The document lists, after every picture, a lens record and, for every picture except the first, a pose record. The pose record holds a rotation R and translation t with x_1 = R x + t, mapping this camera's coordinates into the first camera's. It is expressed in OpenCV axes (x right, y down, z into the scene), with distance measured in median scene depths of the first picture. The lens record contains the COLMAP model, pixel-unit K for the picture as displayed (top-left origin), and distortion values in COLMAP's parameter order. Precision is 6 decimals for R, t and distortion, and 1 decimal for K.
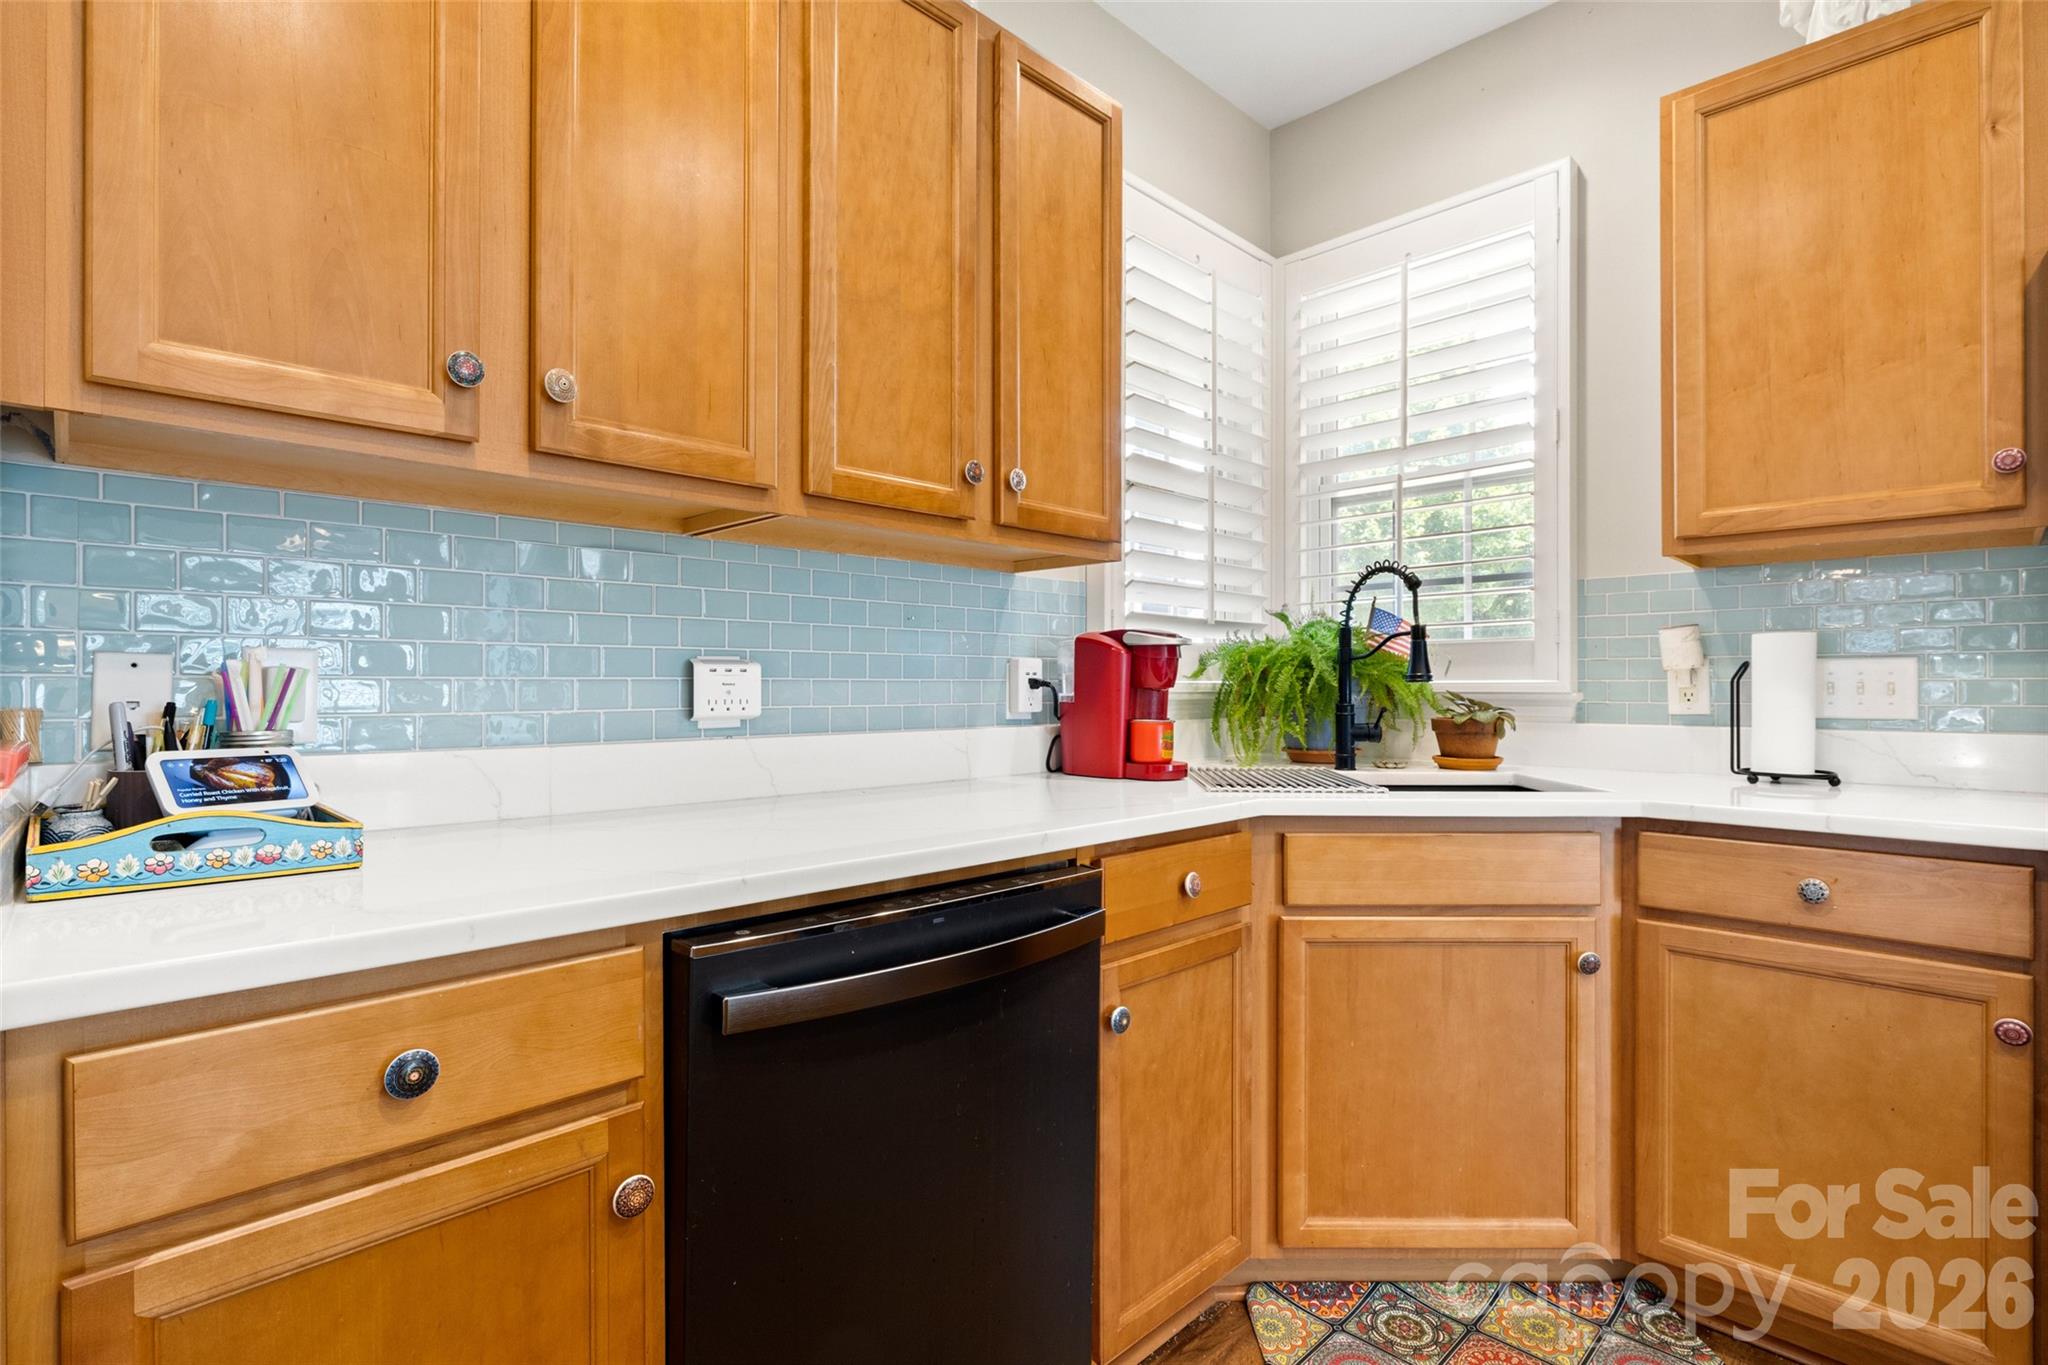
lens RADIAL K [[980.8, 0, 1018.9], [0, 980.8, 685.1], [0, 0, 1]] dist [0.000797, 0.000341]
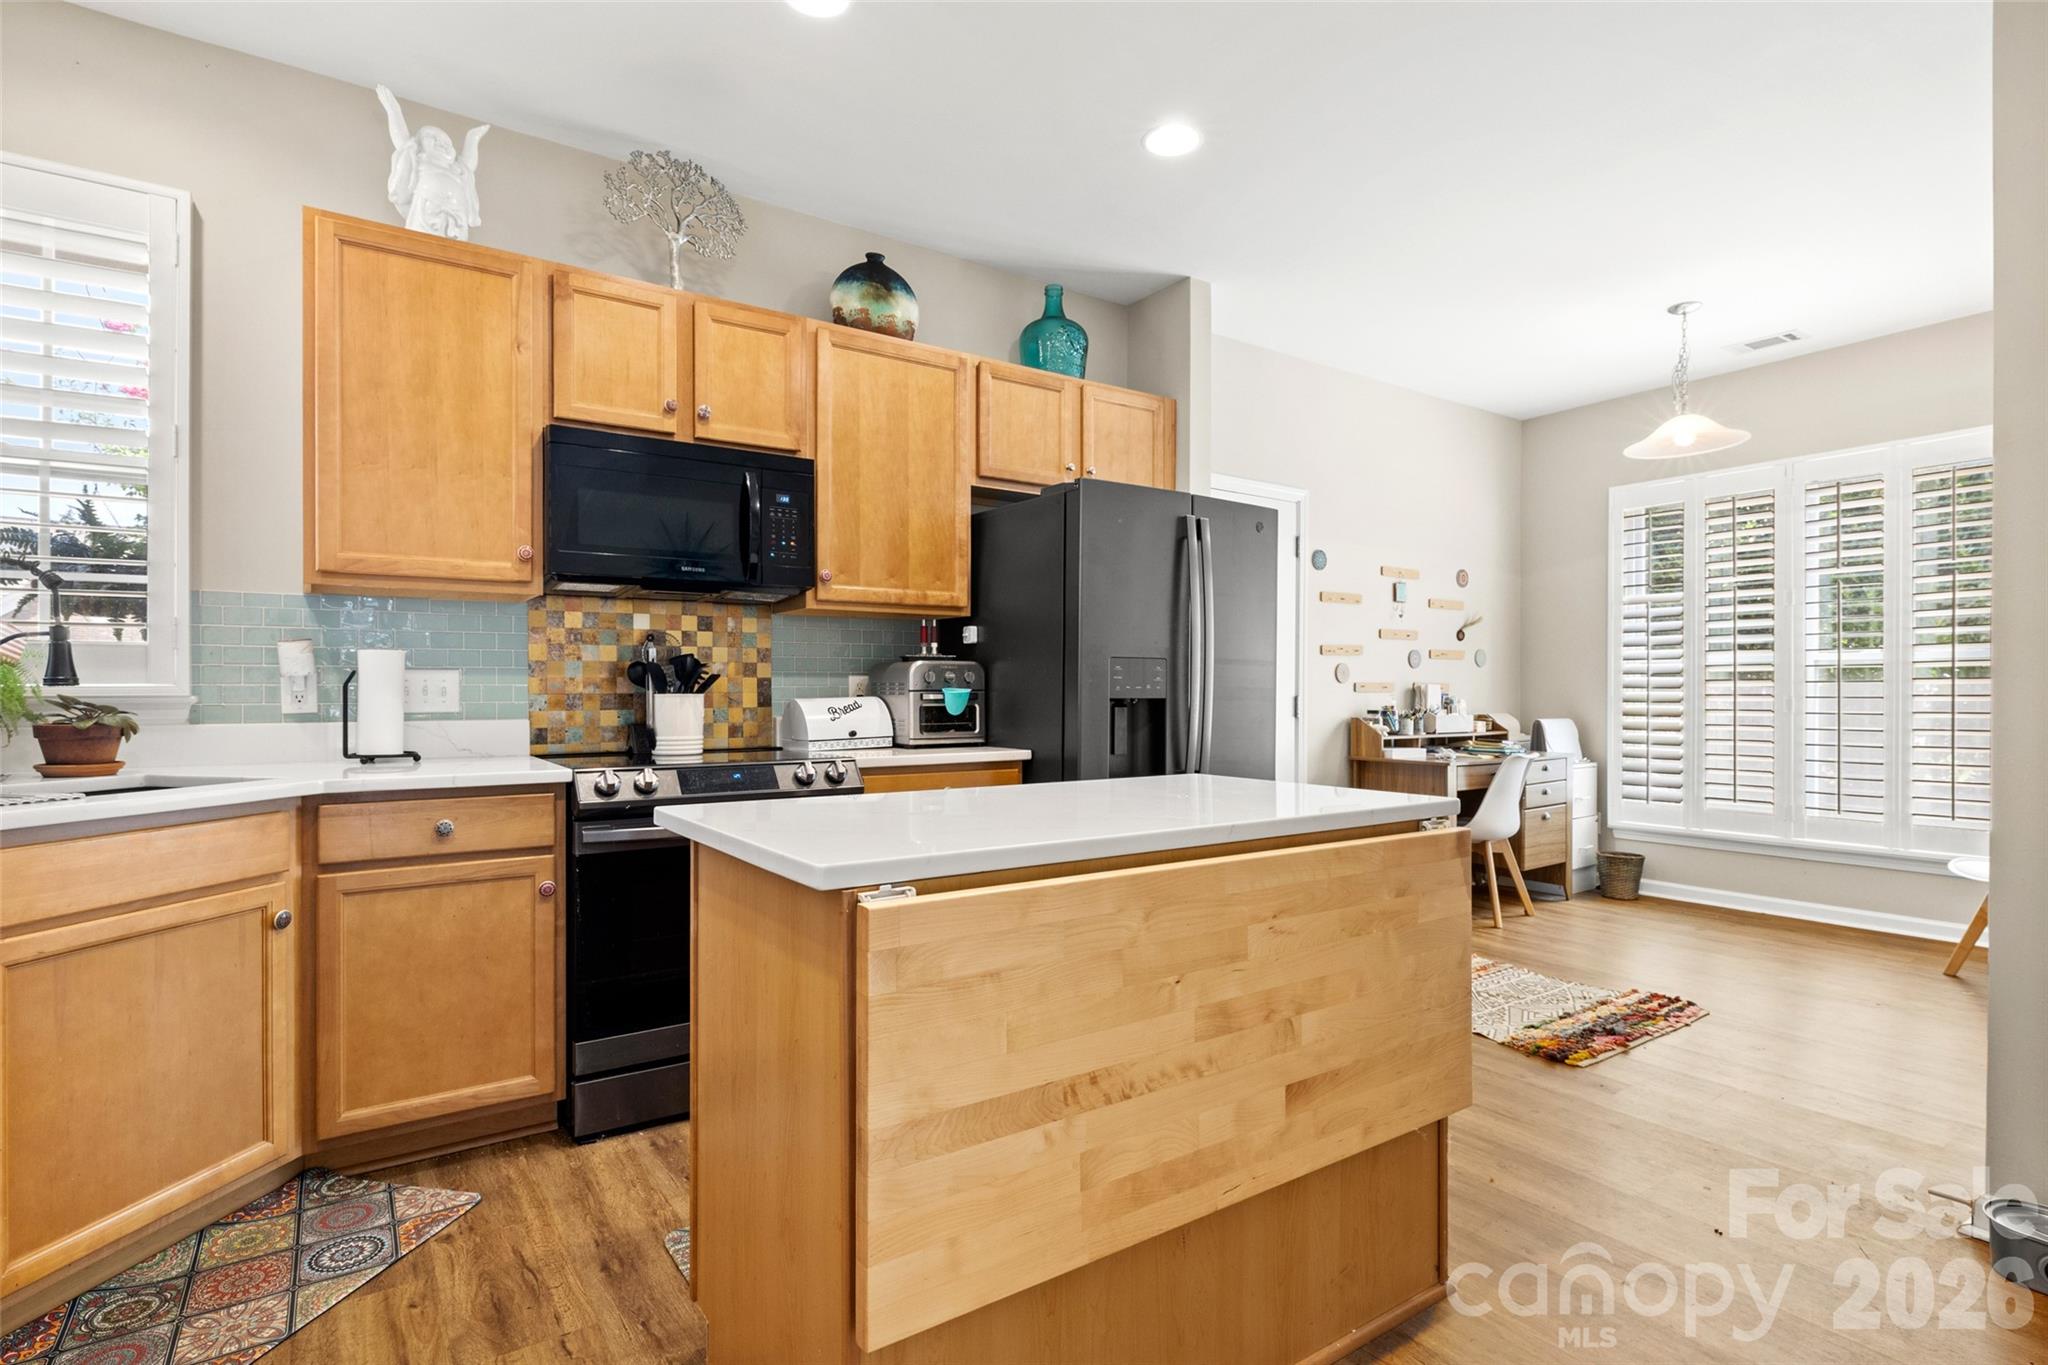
lens RADIAL K [[980.8, 0, 1011.8], [0, 980.8, 696.2], [0, 0, 1]] dist [0.000797, 0.000341]
pose [[0.182167, -0.006556, 0.983246, -0.435038], [-0.001307, 0.999975, 0.006910, -0.000261], [-0.983267, -0.002544, 0.182154, -0.098284]]
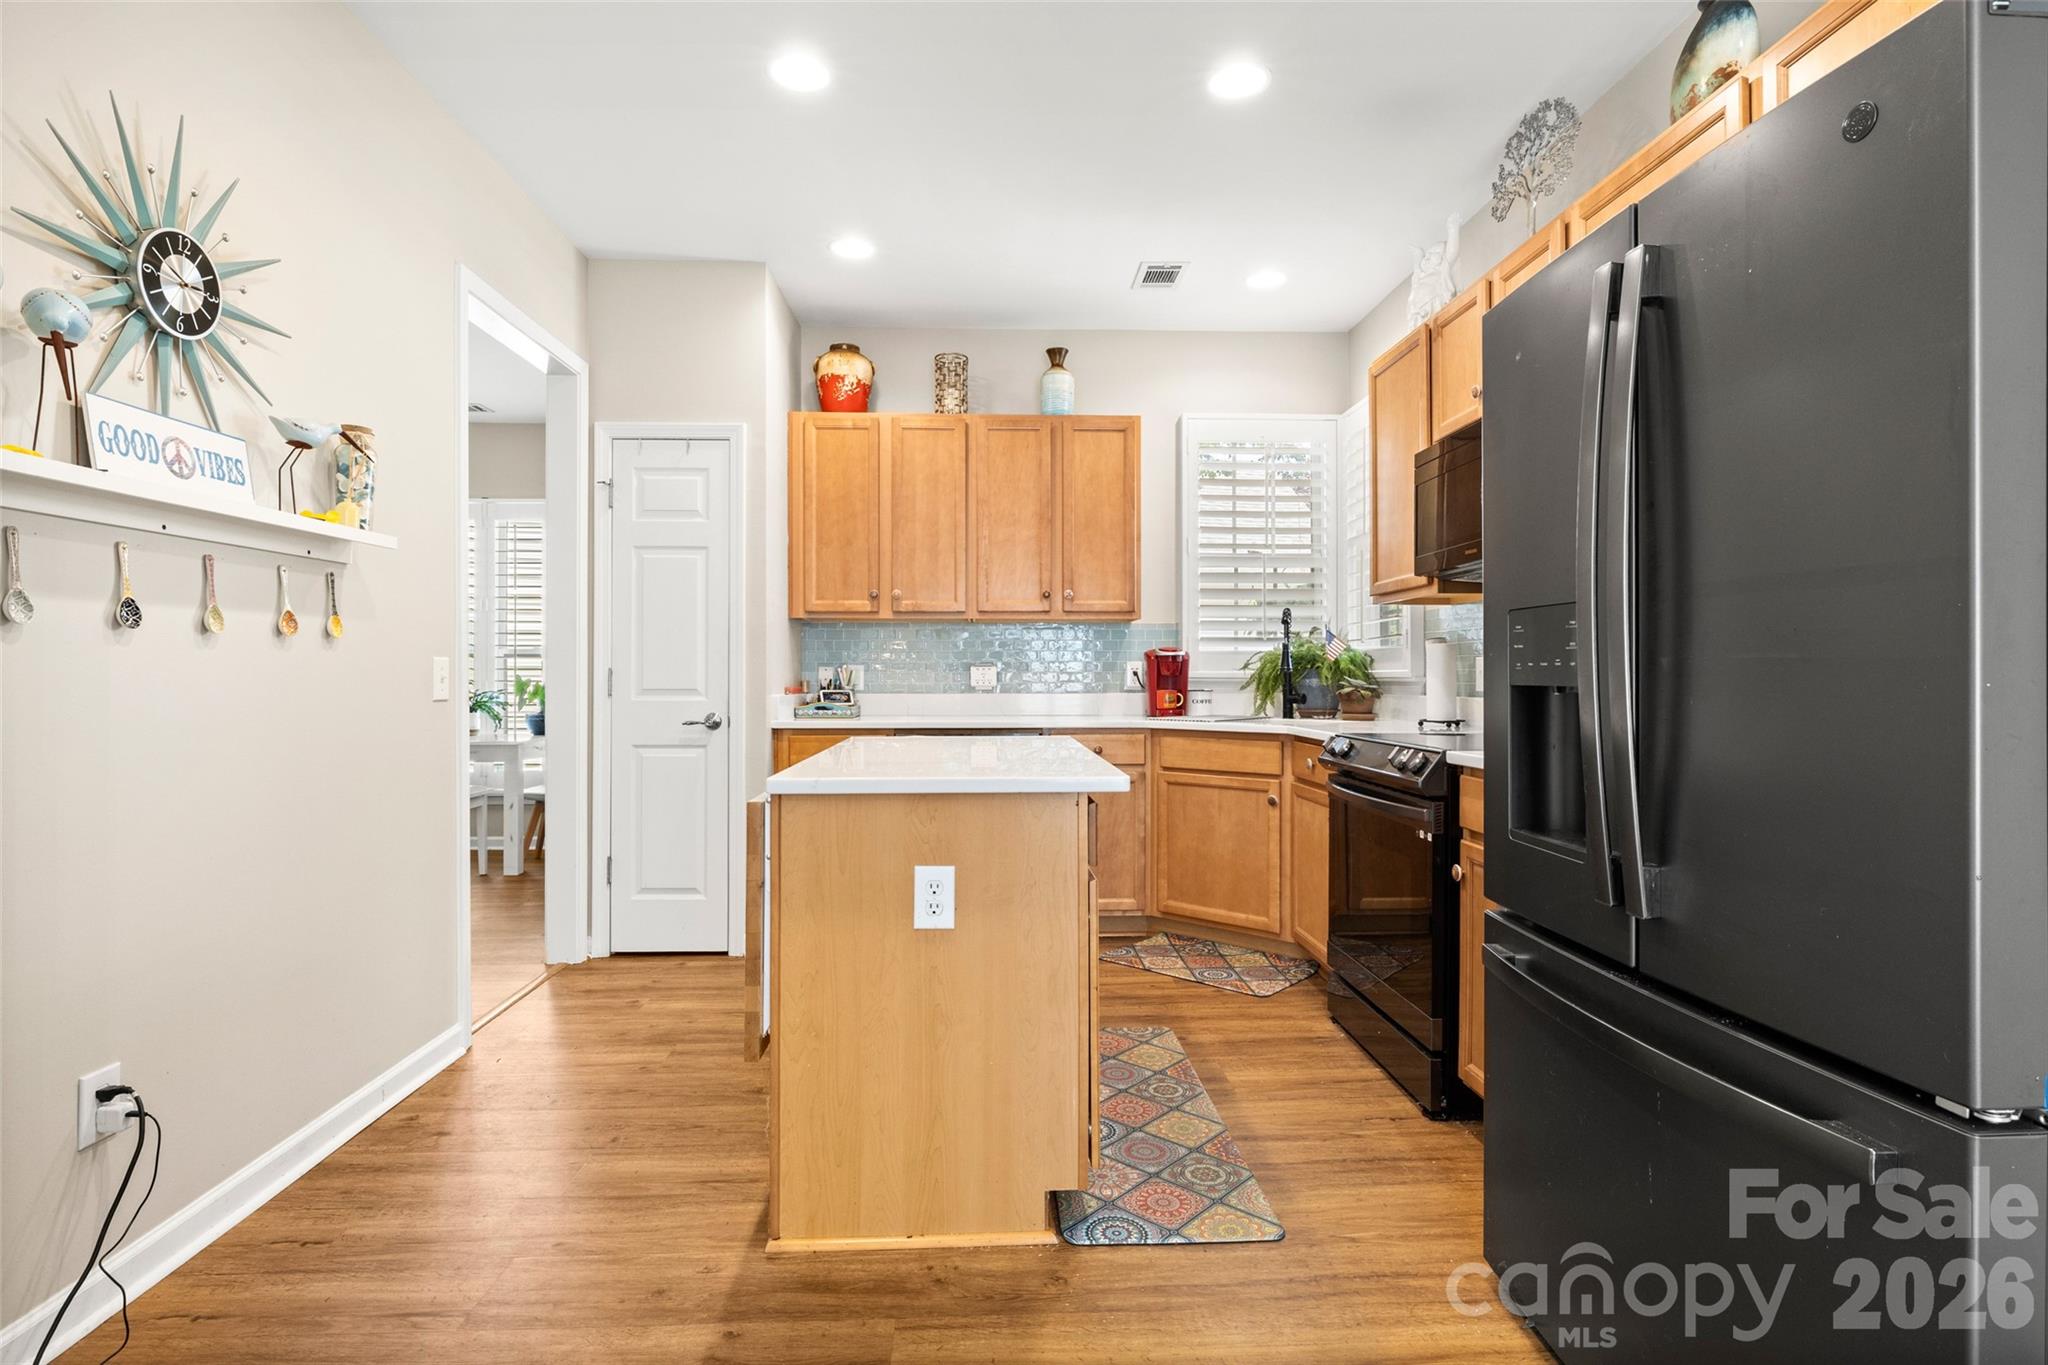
lens RADIAL K [[1024.2, 0, 1017.0], [0, 1024.2, 674.9], [0, 0, 1]] dist [0.005605, 0.001199]
pose [[0.739576, -0.002426, -0.673068, 1.649222], [0.001696, 0.999997, -0.001740, 0.006847], [0.673071, 0.000145, 0.739578, -1.041466]]
